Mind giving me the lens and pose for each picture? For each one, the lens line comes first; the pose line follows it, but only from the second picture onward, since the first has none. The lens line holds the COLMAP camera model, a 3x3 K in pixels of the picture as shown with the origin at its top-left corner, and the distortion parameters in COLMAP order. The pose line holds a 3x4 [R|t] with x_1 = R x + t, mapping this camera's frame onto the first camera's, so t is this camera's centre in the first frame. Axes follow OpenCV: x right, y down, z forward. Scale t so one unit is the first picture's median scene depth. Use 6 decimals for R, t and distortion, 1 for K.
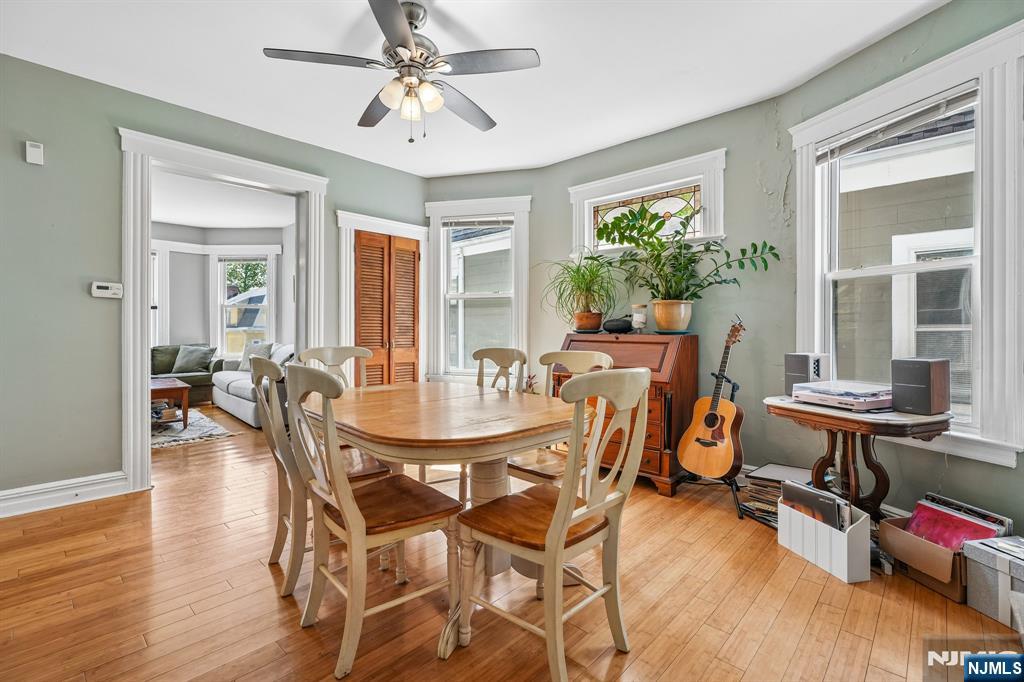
lens RADIAL K [[457.4, 0, 513.8], [0, 457.4, 328.9], [0, 0, 1]] dist [0.000224, 0.000134]
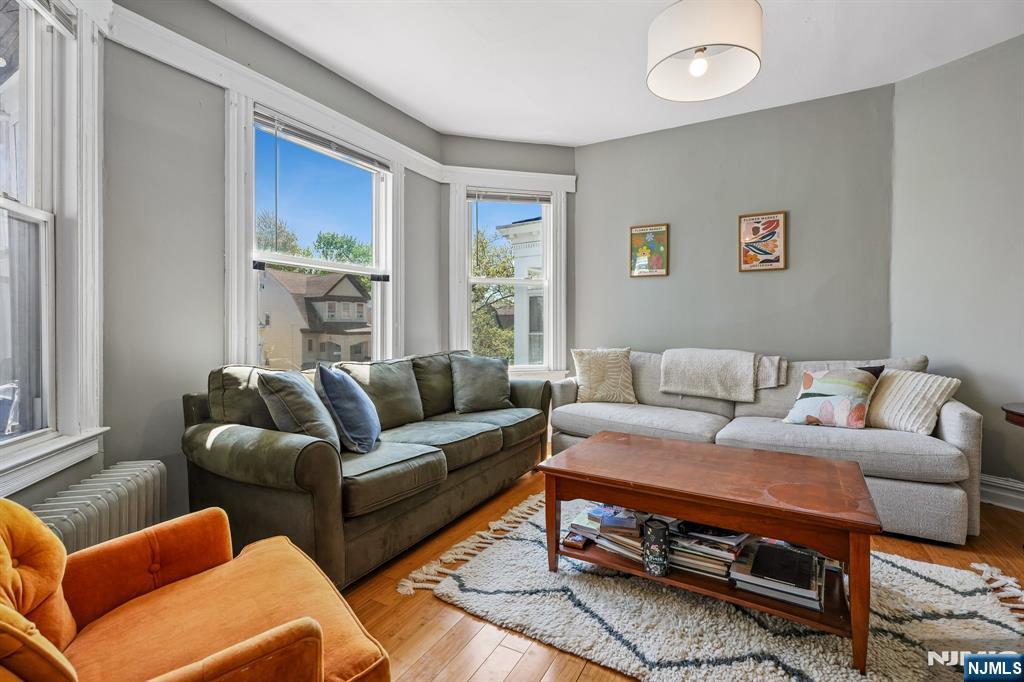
lens RADIAL K [[457.4, 0, 513.8], [0, 457.4, 328.9], [0, 0, 1]] dist [0.000224, 0.000134]
pose [[0.971715, -0.004400, 0.236114, -0.769466], [0.002342, 0.999957, 0.008993, 0.003977], [-0.236144, -0.008185, 0.971684, 0.489564]]
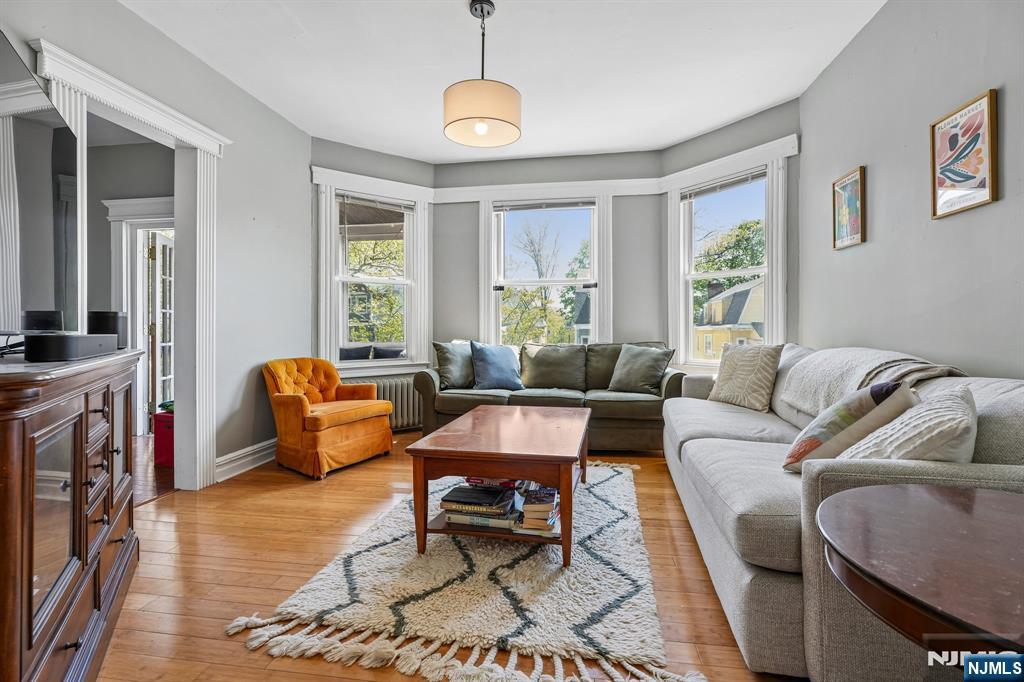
lens RADIAL K [[457.4, 0, 513.8], [0, 457.4, 328.9], [0, 0, 1]] dist [0.000224, 0.000134]
pose [[0.563497, -0.000581, -0.826118, -0.307250], [0.001757, 0.999998, 0.000496, 0.015752], [0.826116, -0.001731, 0.563497, 0.534494]]
